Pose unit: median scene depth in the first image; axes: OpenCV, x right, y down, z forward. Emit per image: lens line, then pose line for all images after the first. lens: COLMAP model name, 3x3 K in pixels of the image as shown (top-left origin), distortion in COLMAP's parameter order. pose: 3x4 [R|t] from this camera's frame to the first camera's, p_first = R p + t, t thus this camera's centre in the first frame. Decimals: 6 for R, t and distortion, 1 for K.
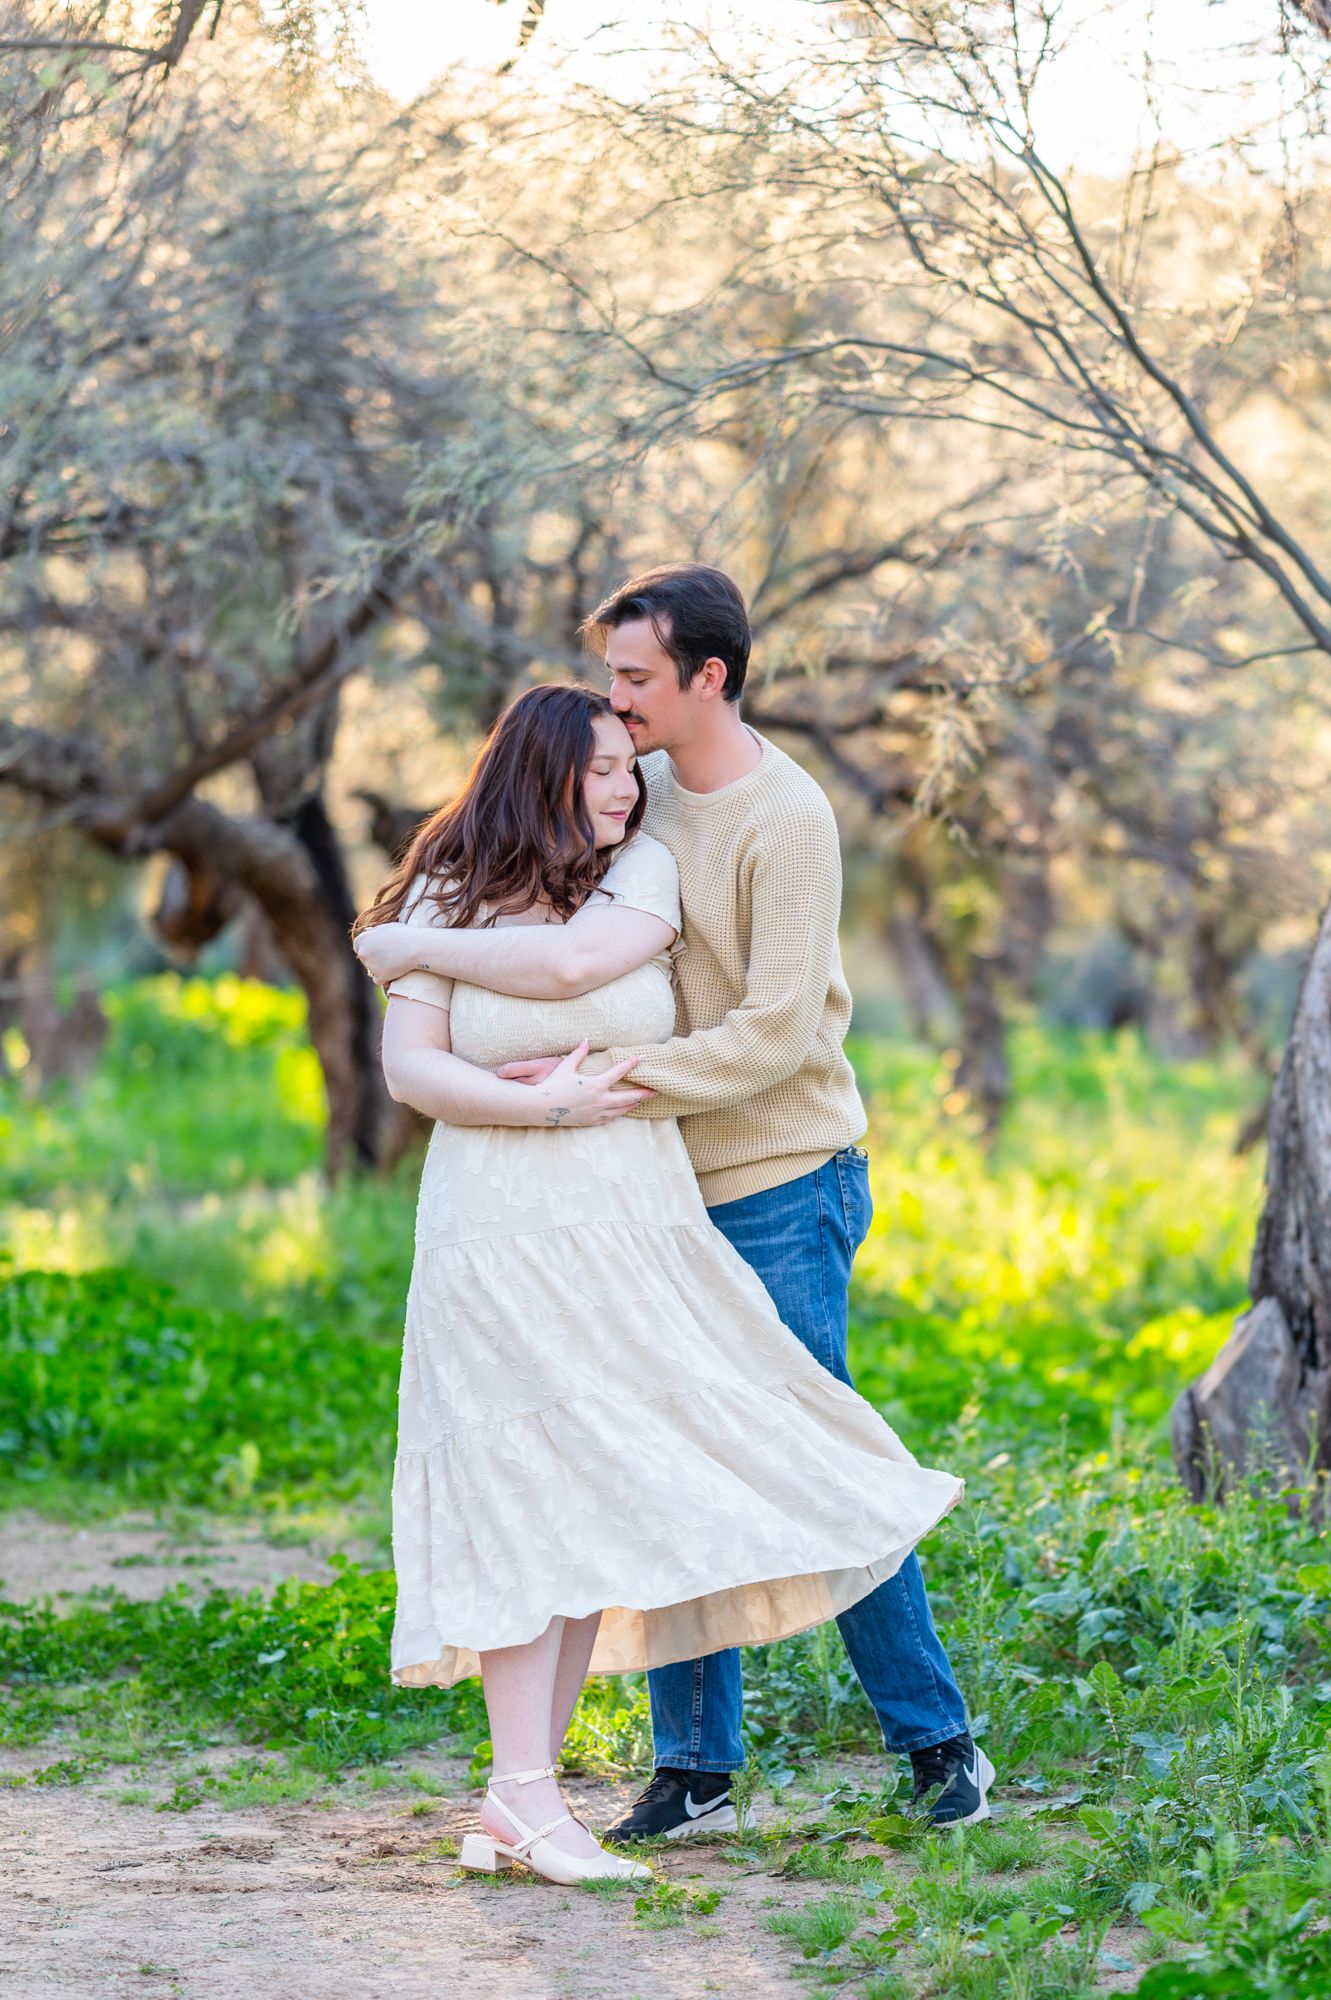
lens RADIAL K [[6066.2, 0, 665.5], [0, 6066.2, 1000.0], [0, 0, 1]] dist [-0.024240, 0.245171]
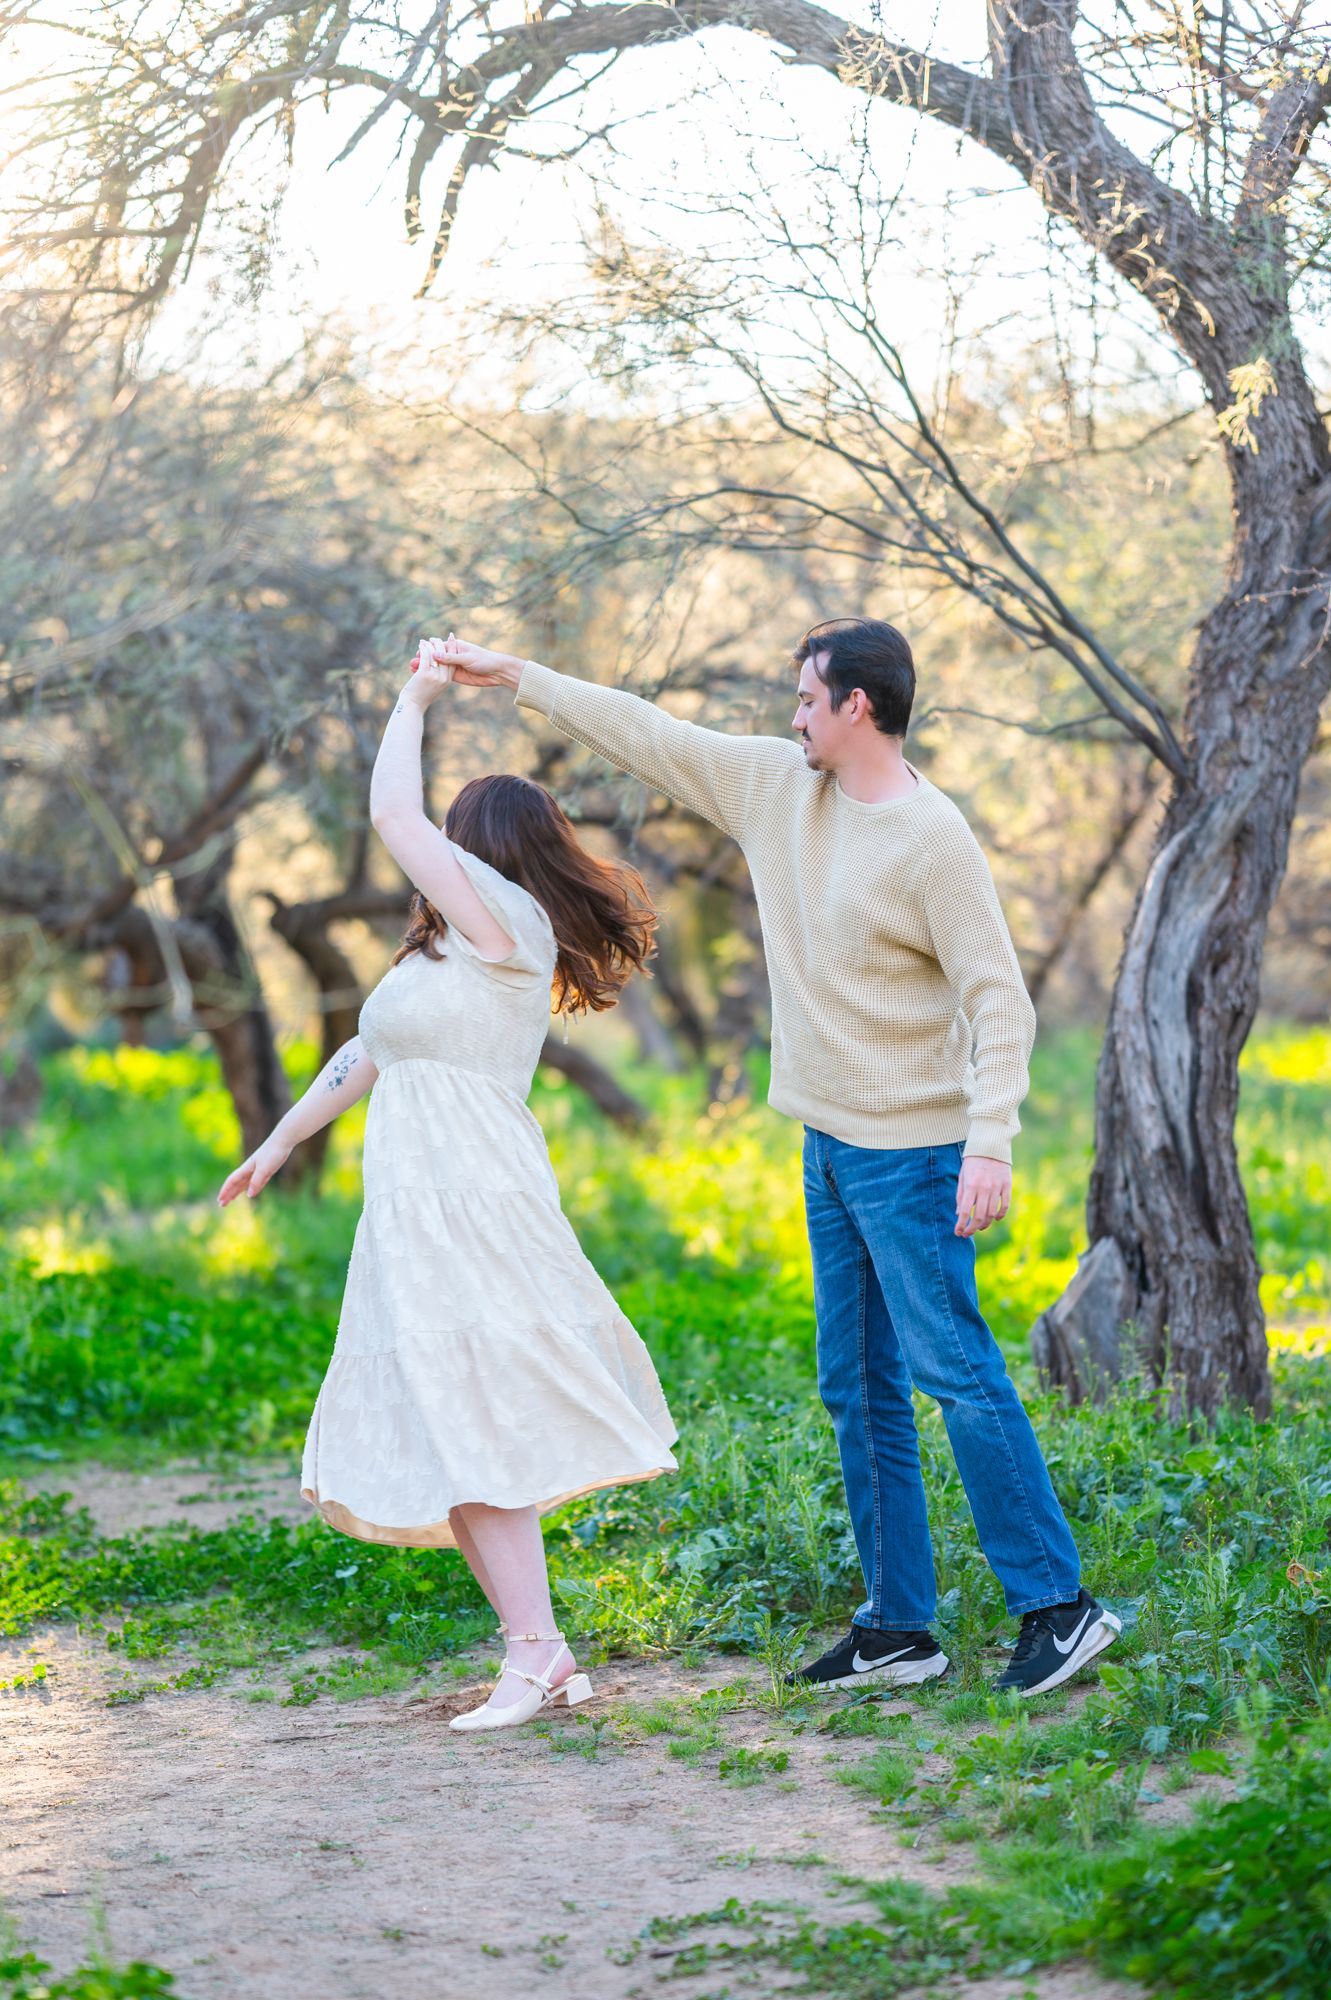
lens RADIAL K [[4621.1, 0, 524.5], [0, 4621.1, 999.1], [0, 0, 1]] dist [0.015731, -0.020518]
pose [[0.998476, -0.053828, 0.012209, -0.033197], [0.053940, 0.998504, -0.009003, 0.002741], [-0.011706, 0.009648, 0.999885, 0.060921]]
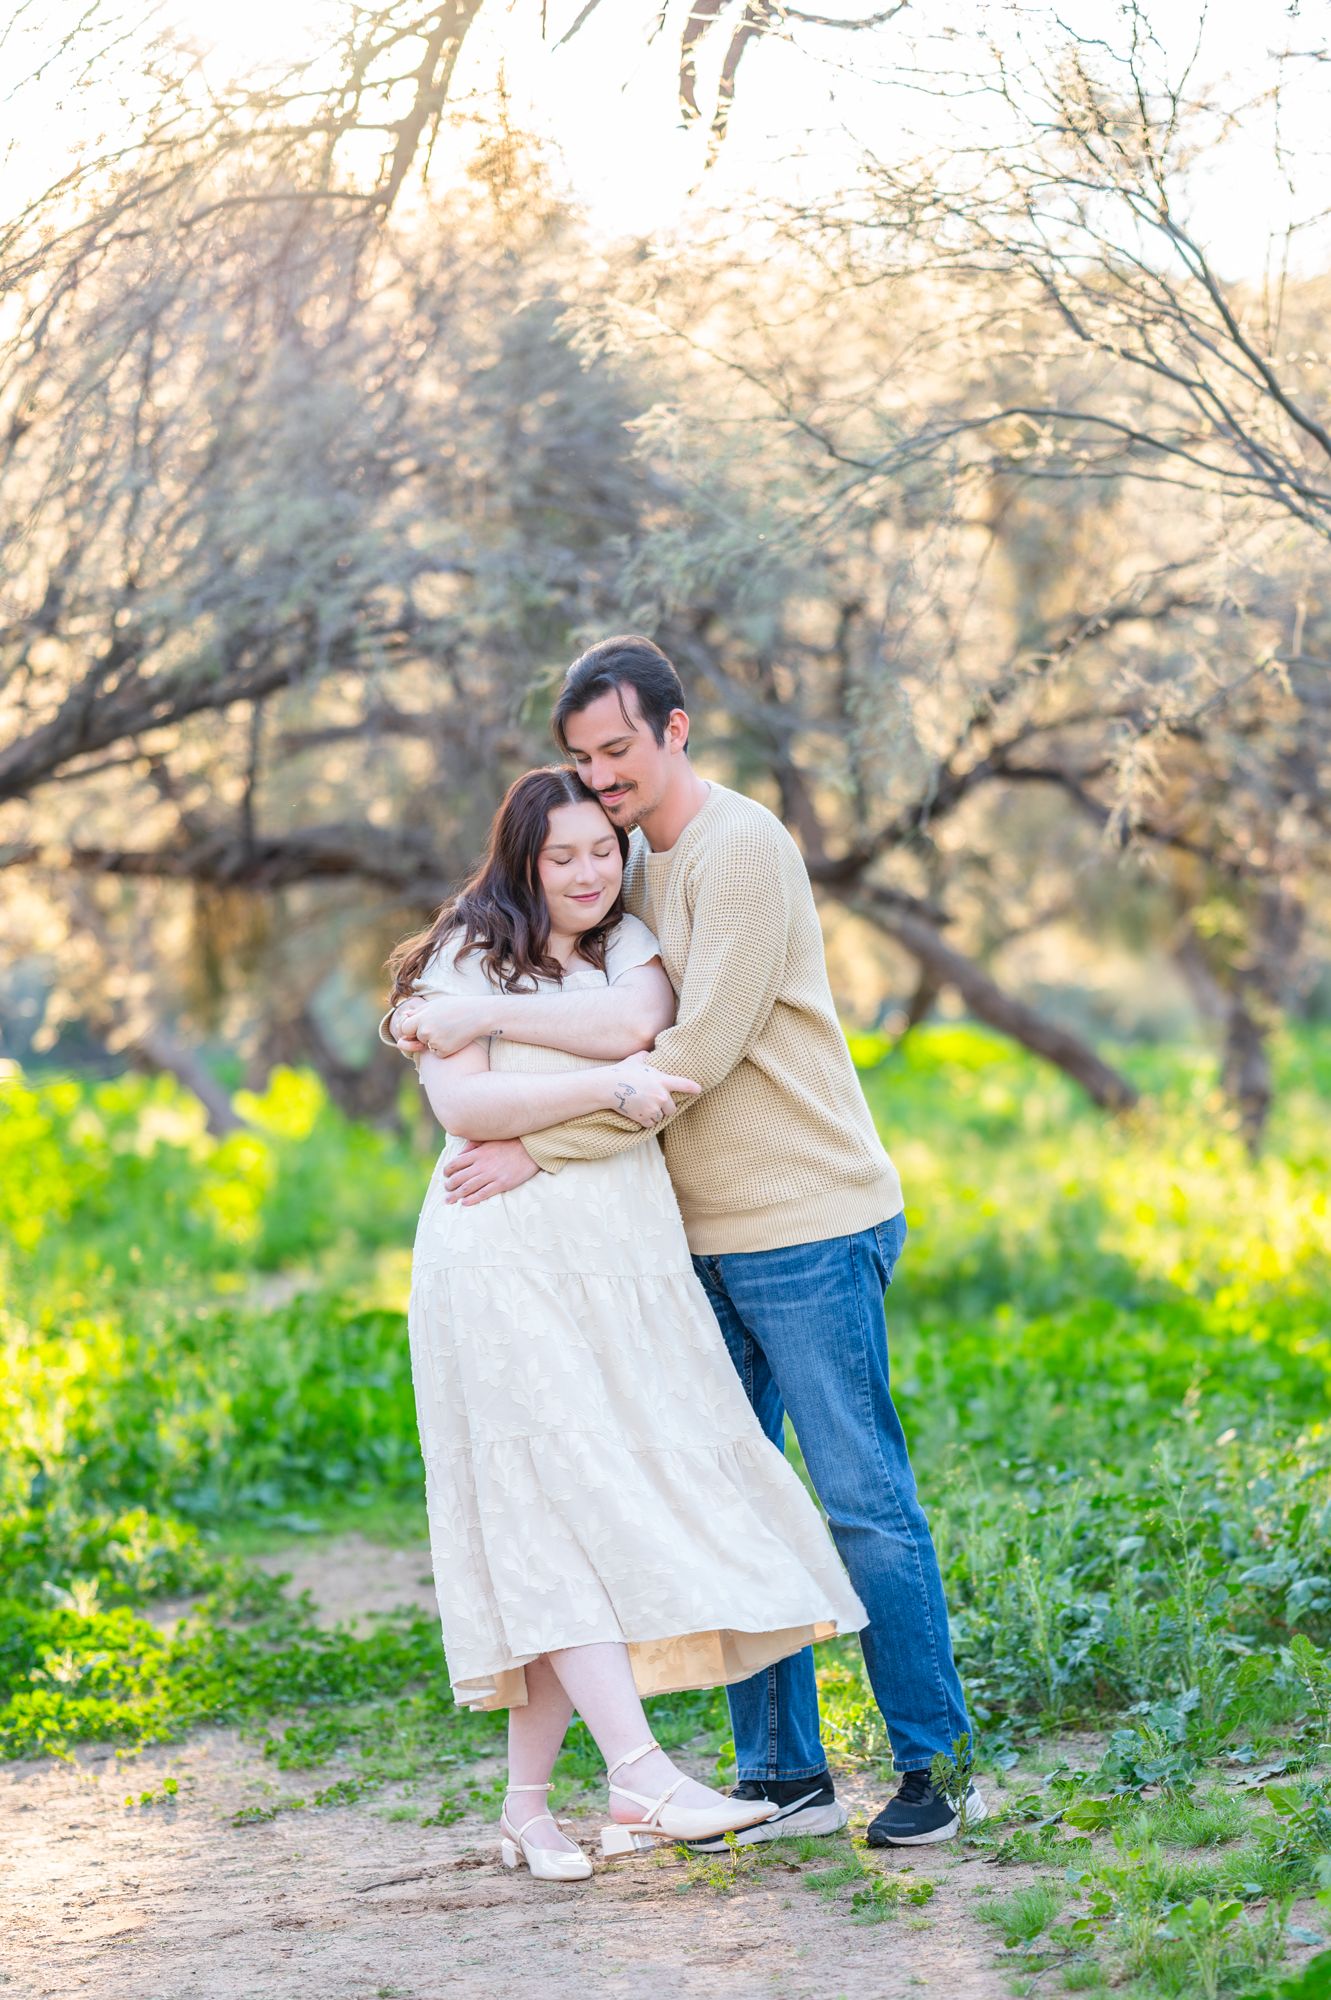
lens RADIAL K [[5349.8, 0, 666.1], [0, 5349.8, 1071.0], [0, 0, 1]] dist [0.004993, -0.228464]
pose [[0.996056, -0.067211, -0.057915, 0.018728], [0.067588, 0.997703, 0.004568, -0.000122], [0.057475, -0.008465, 0.998311, 0.054642]]
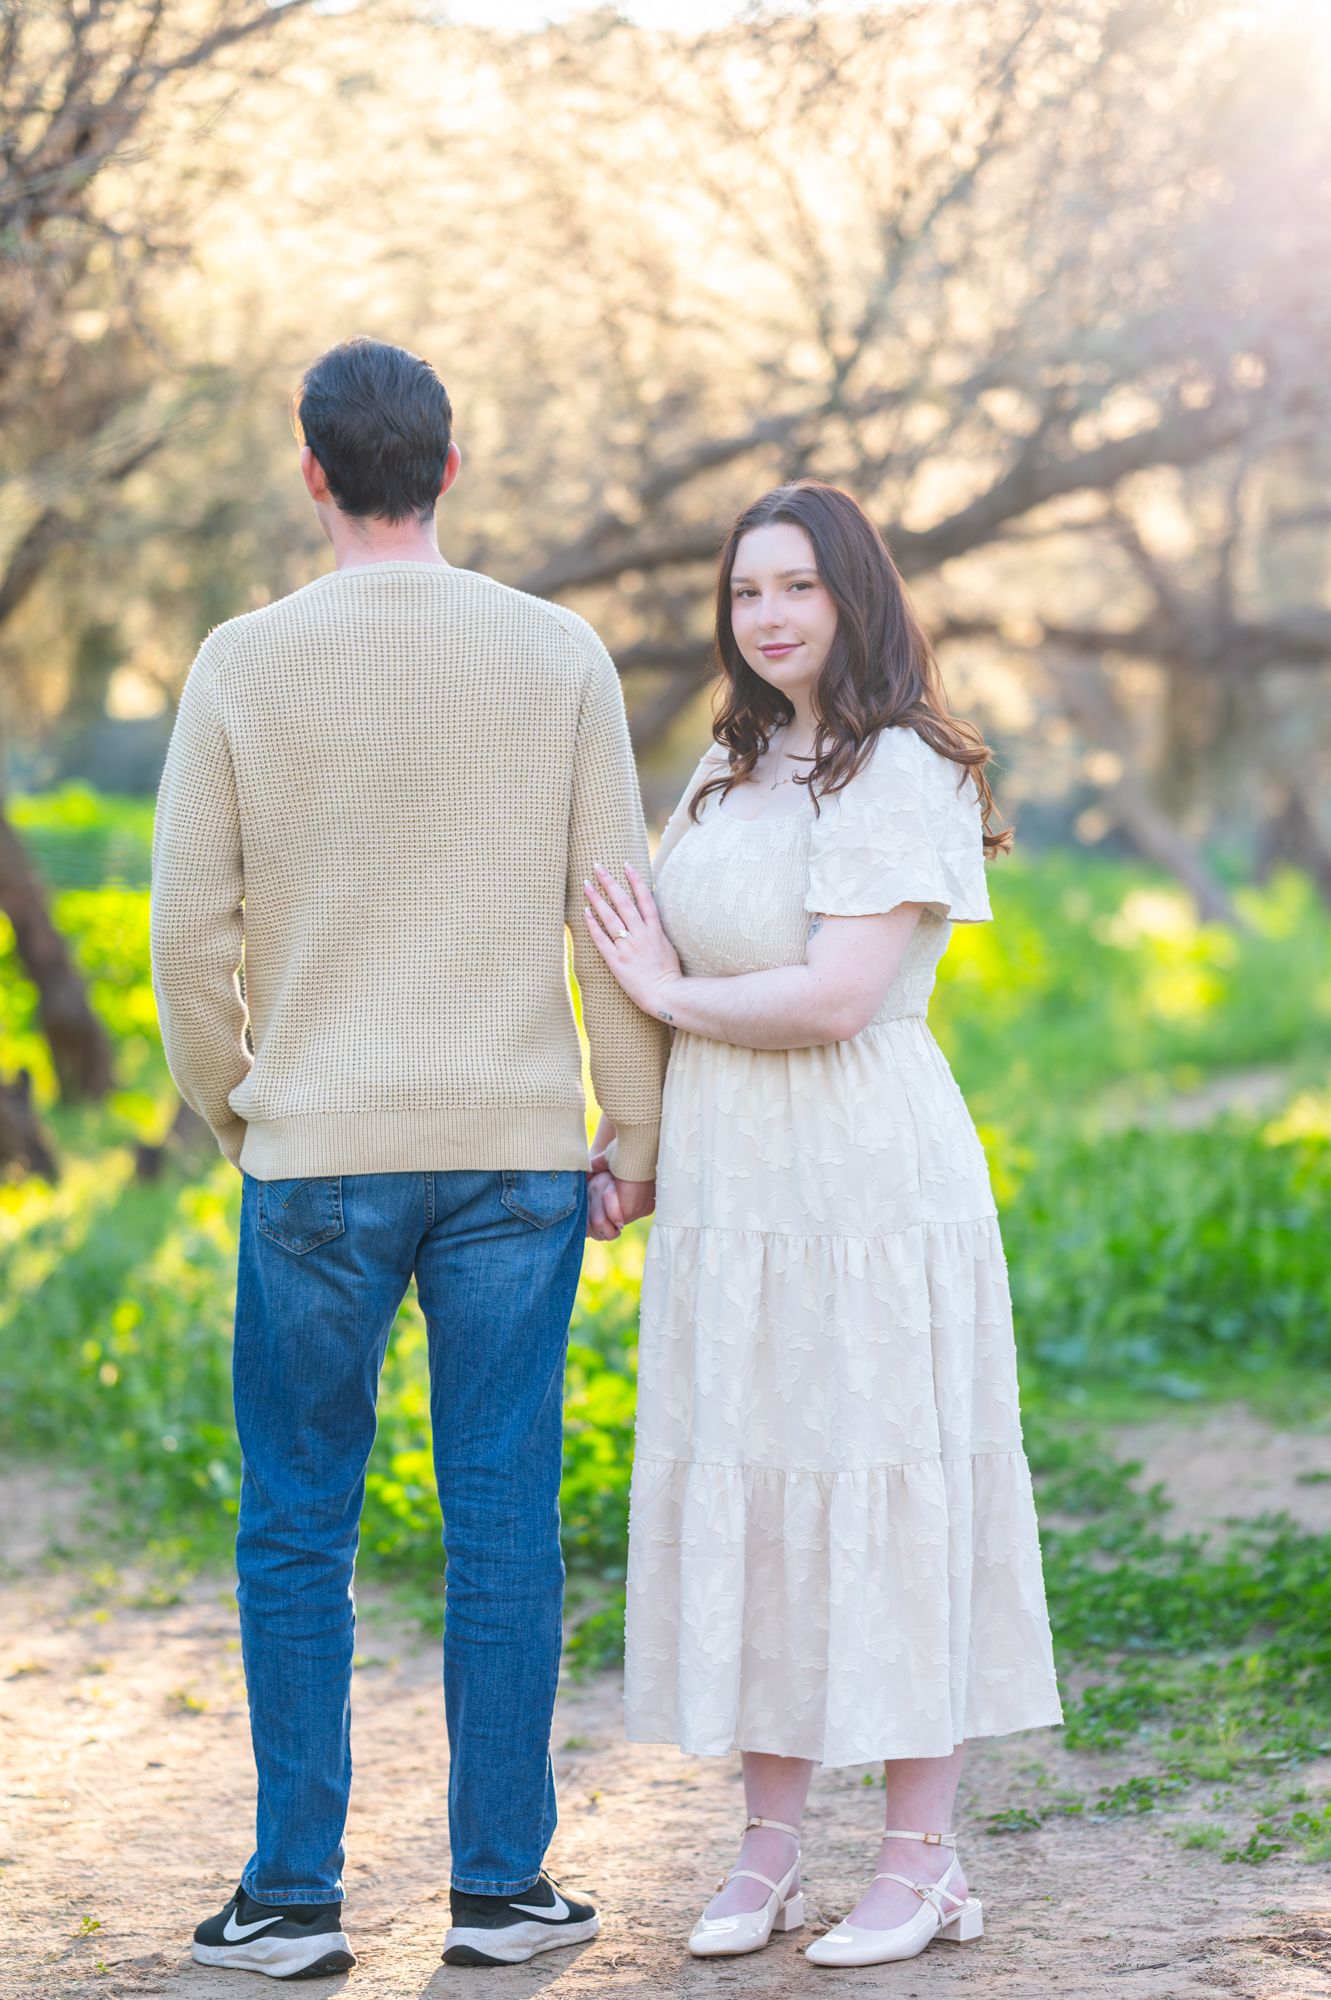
lens RADIAL K [[5349.8, 0, 666.1], [0, 5349.8, 1071.0], [0, 0, 1]] dist [0.004993, -0.228464]
pose [[0.970685, -0.010029, -0.240144, 0.014620], [0.019155, 0.999179, 0.035697, 0.000037], [0.239589, -0.039251, 0.970081, 0.242058]]
